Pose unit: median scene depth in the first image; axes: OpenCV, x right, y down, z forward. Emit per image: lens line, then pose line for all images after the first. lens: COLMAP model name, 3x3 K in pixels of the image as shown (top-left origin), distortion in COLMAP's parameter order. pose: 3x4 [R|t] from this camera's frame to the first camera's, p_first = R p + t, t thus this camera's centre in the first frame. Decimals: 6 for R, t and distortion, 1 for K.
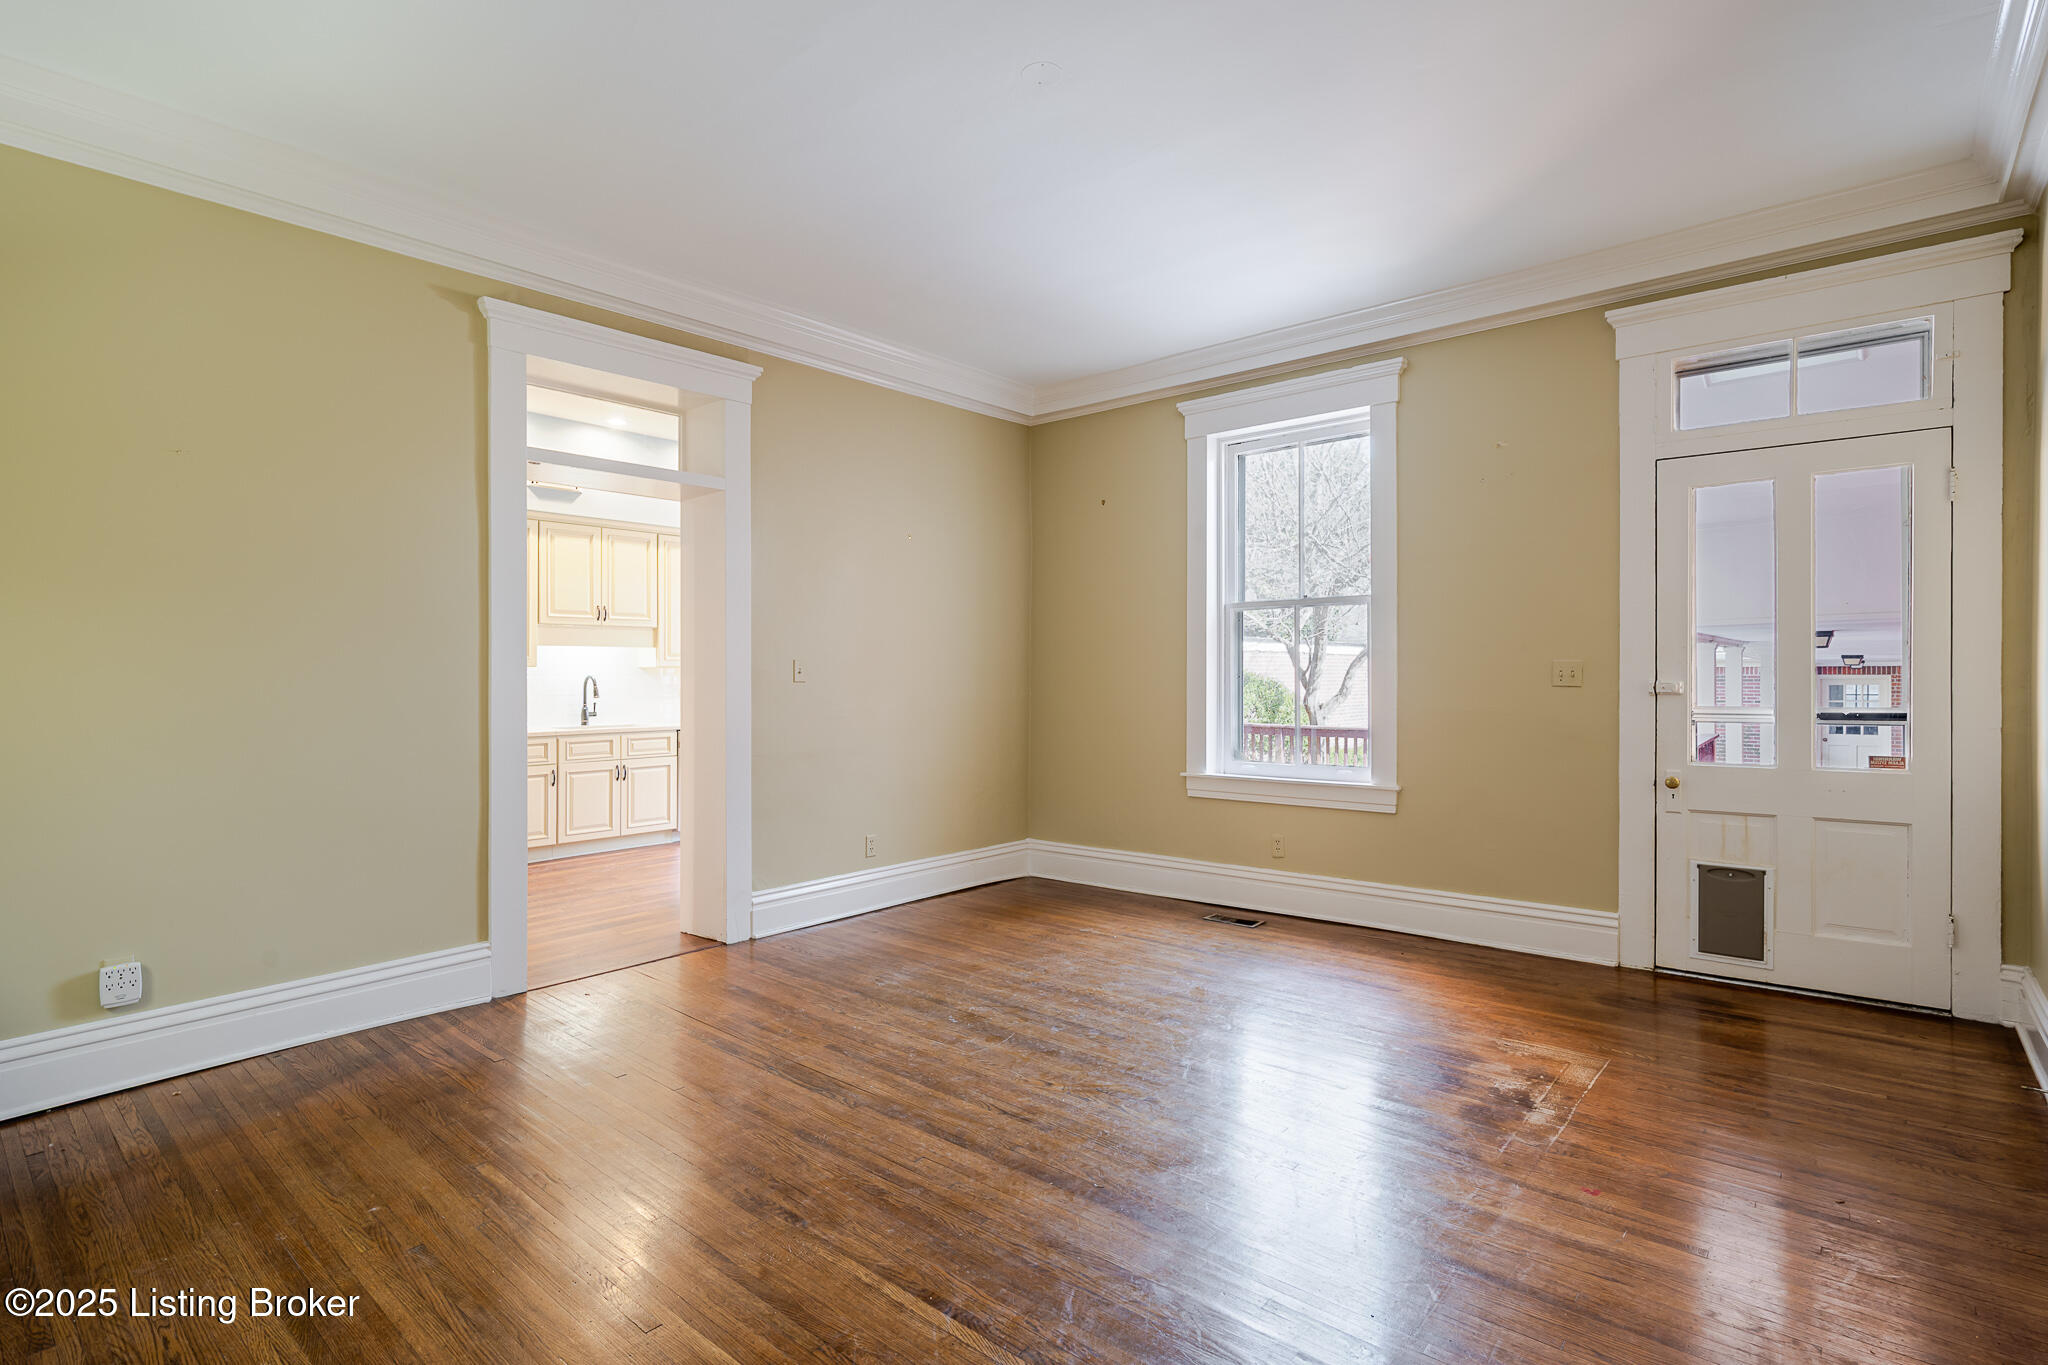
lens RADIAL K [[986.9, 0, 1031.5], [0, 986.9, 680.9], [0, 0, 1]] dist [-0.005645, -0.000247]
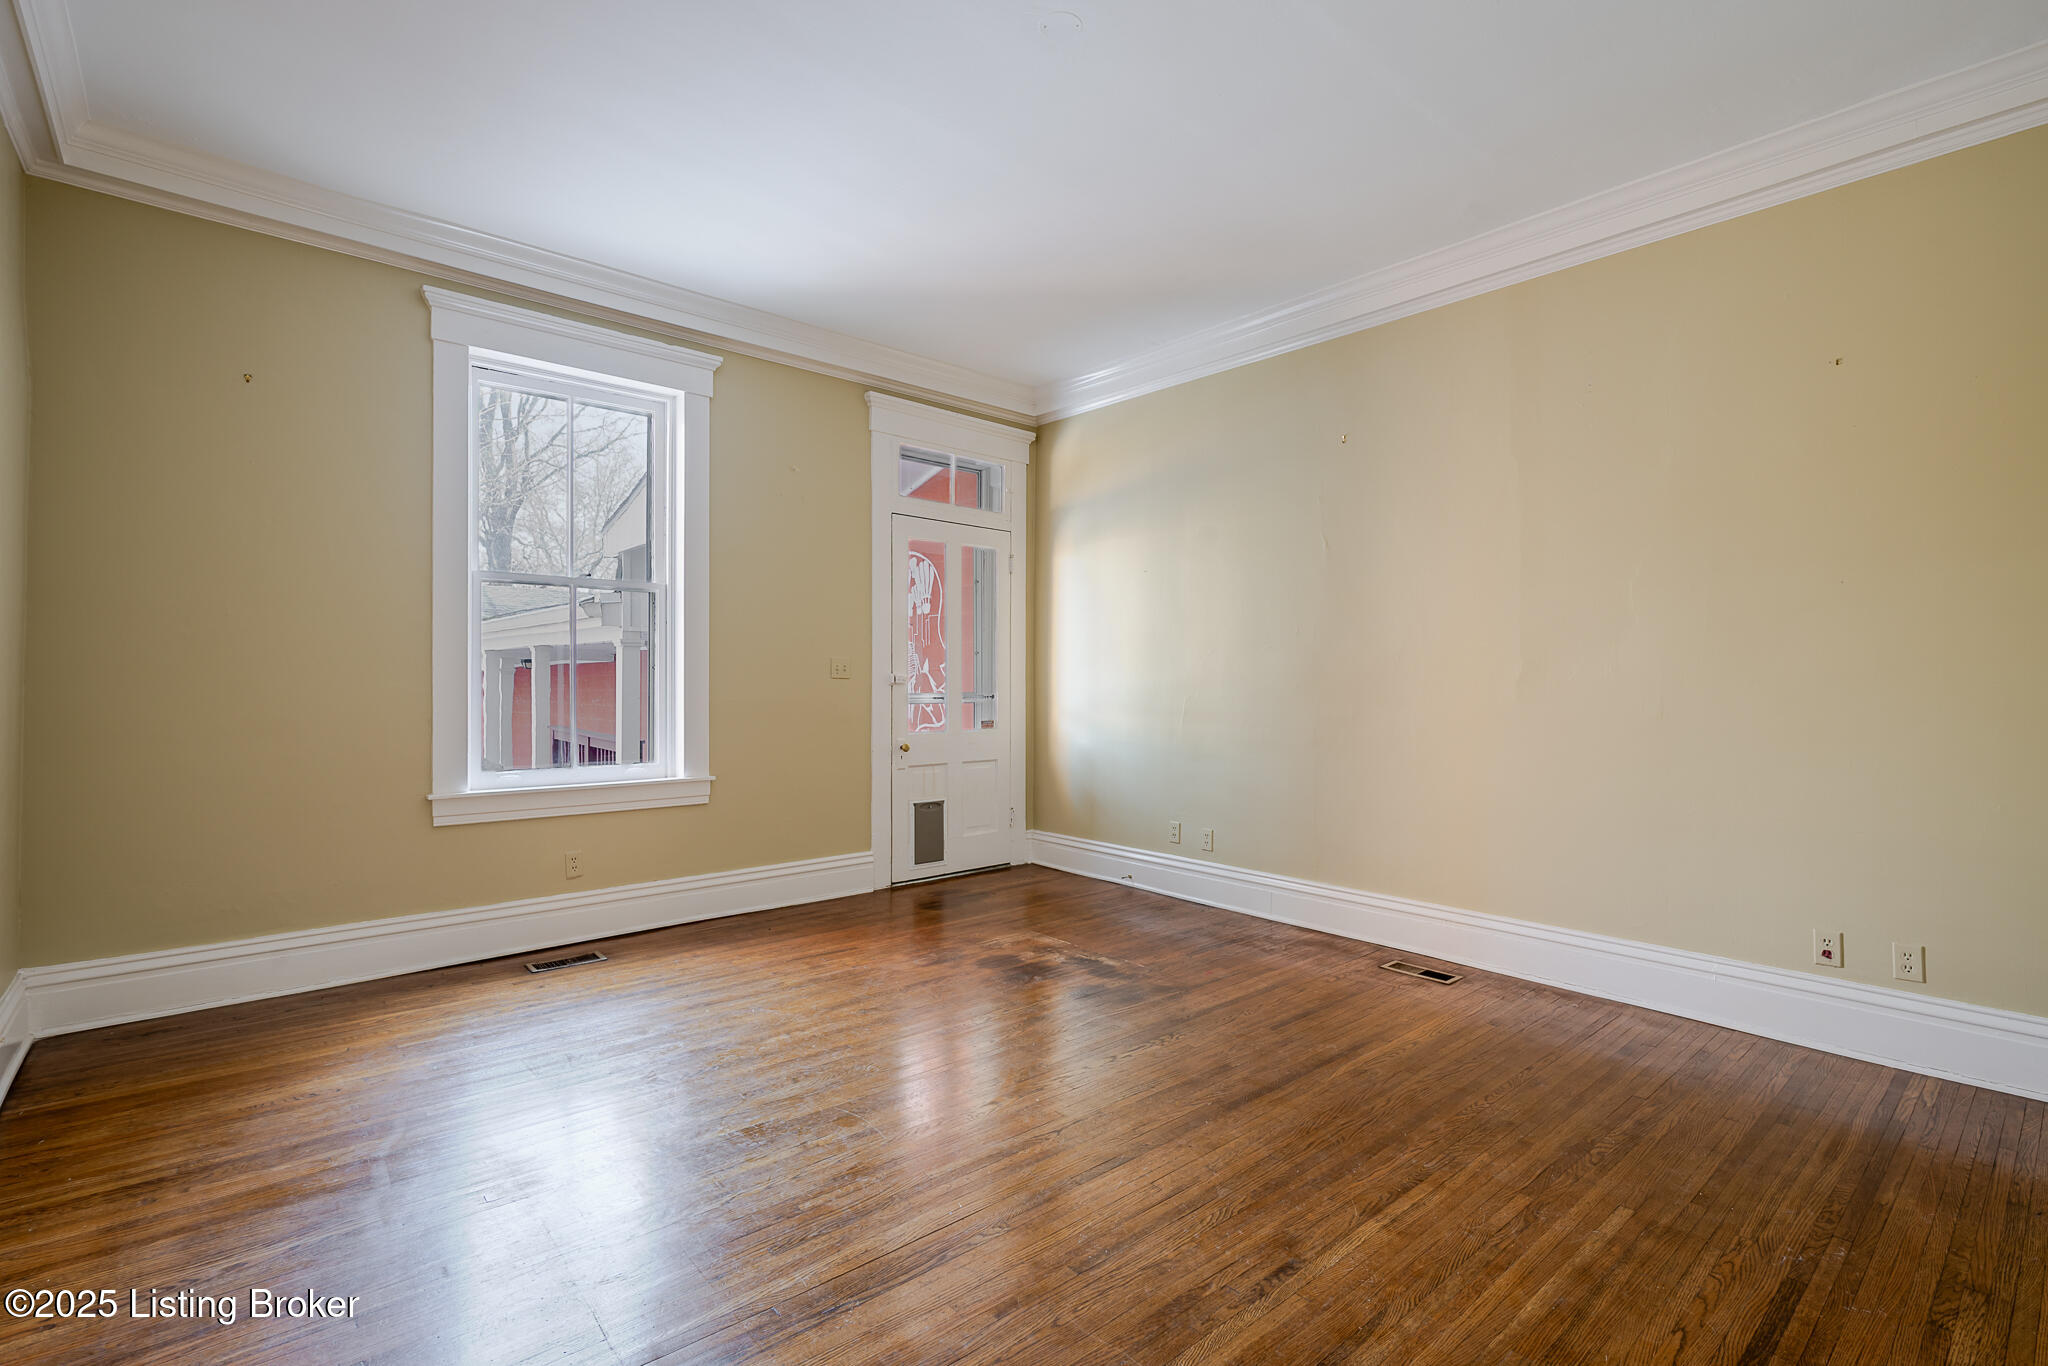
lens RADIAL K [[924.6, 0, 1033.4], [0, 924.6, 680.6], [0, 0, 1]] dist [0.001209, 0.000598]
pose [[0.155667, 0.006437, 0.987789, -0.607746], [-0.001202, 0.999979, -0.006328, 0.016791], [-0.987809, -0.000202, 0.155671, 0.611271]]
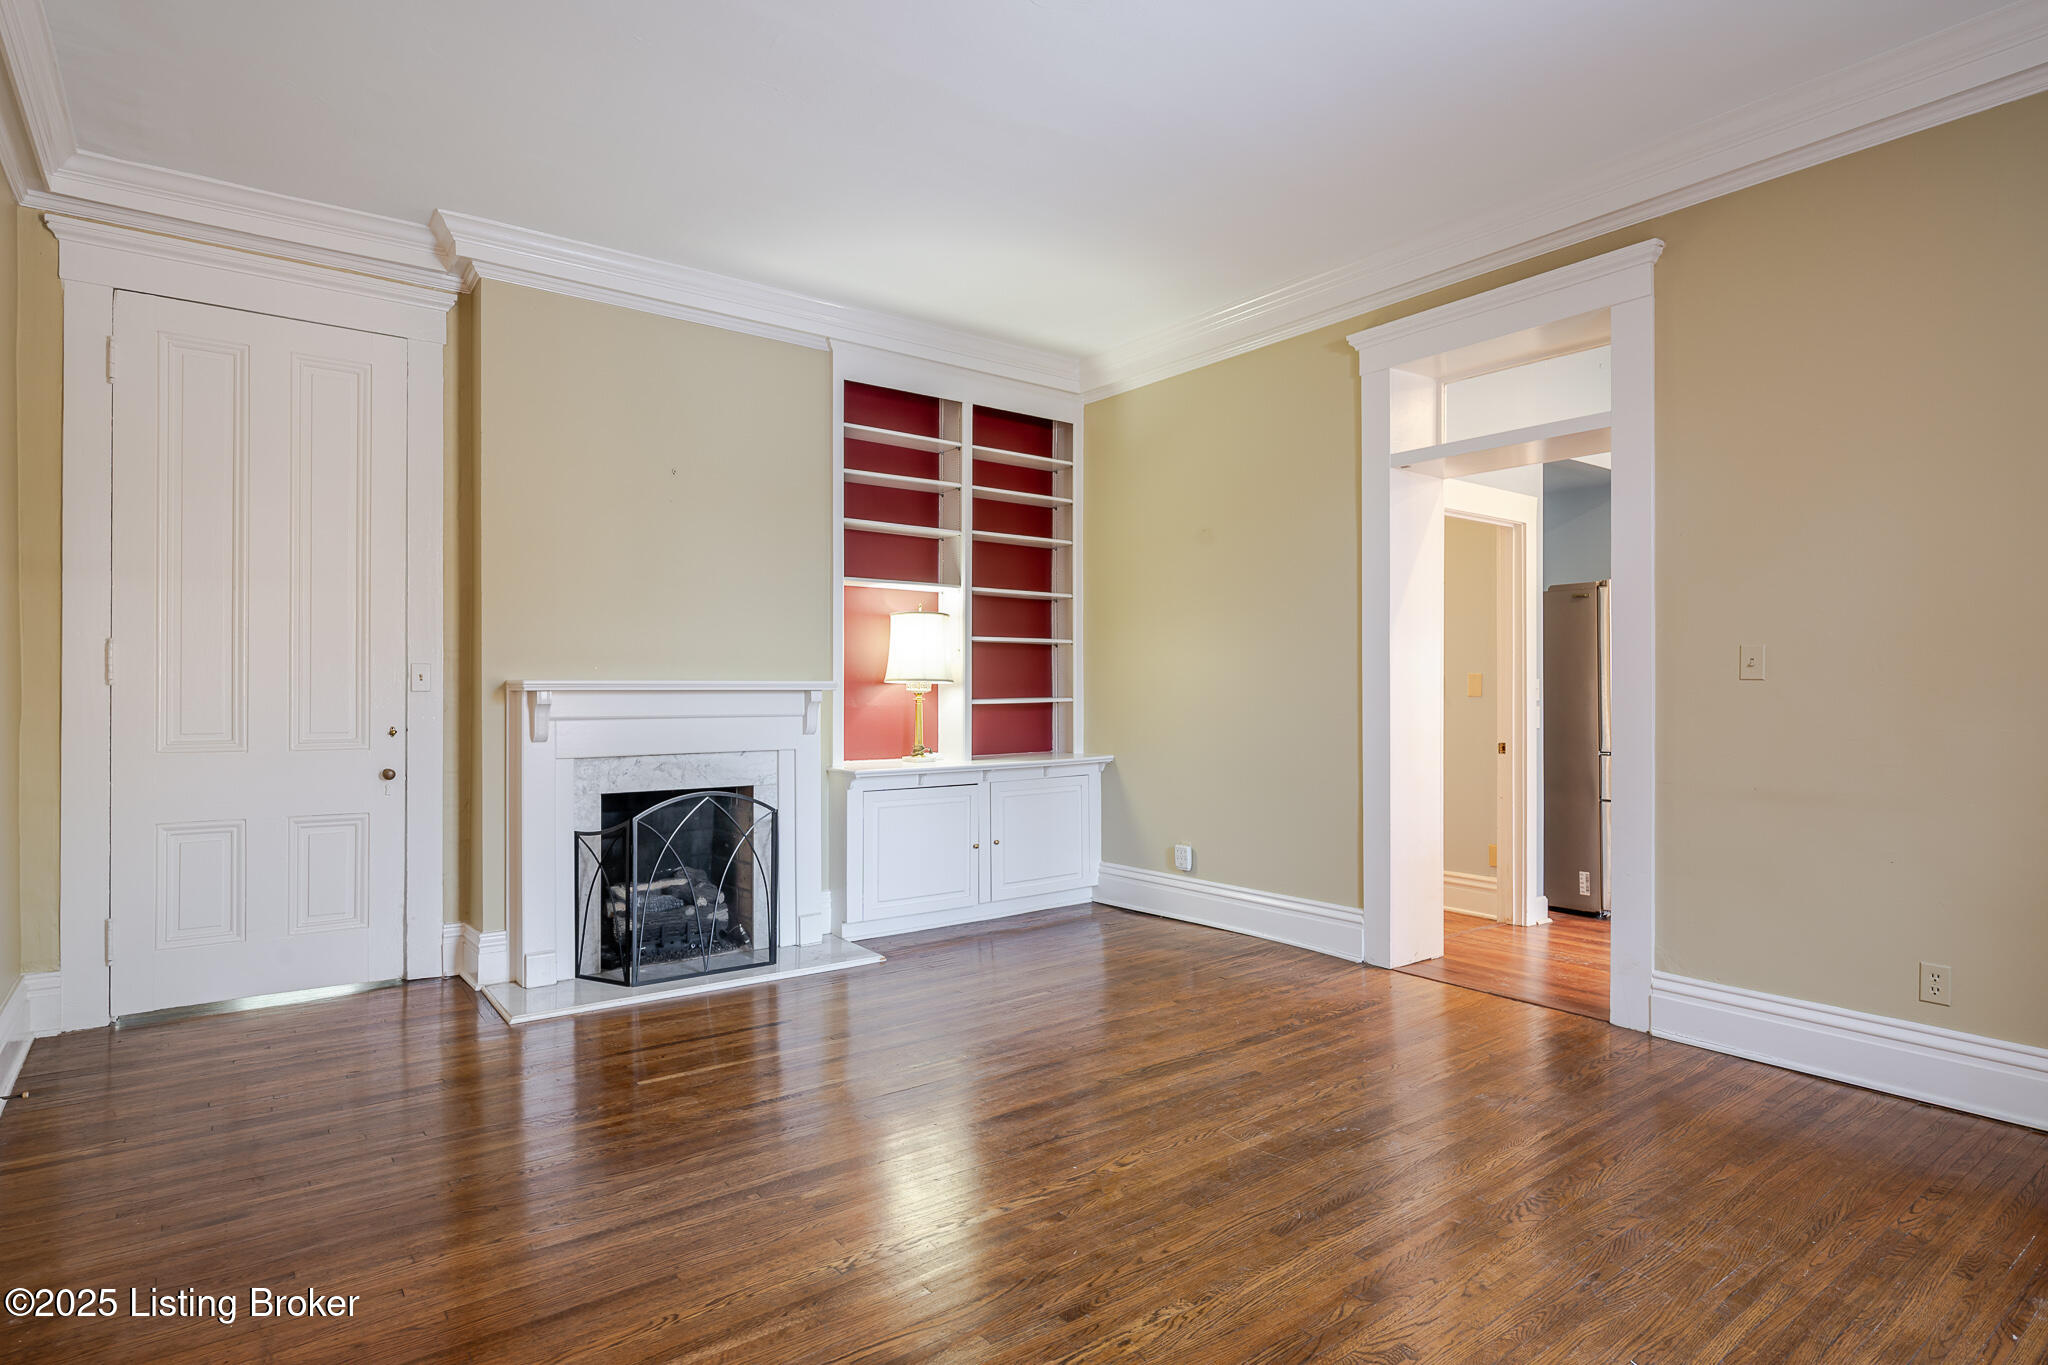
lens RADIAL K [[1099.9, 0, 1022.0], [0, 1099.9, 679.3], [0, 0, 1]] dist [0.001695, 0.000577]
pose [[-0.215712, 0.004276, -0.976448, 0.678468], [-0.006660, 0.999961, 0.005850, -0.000777], [0.976434, 0.007766, -0.215675, 0.810971]]
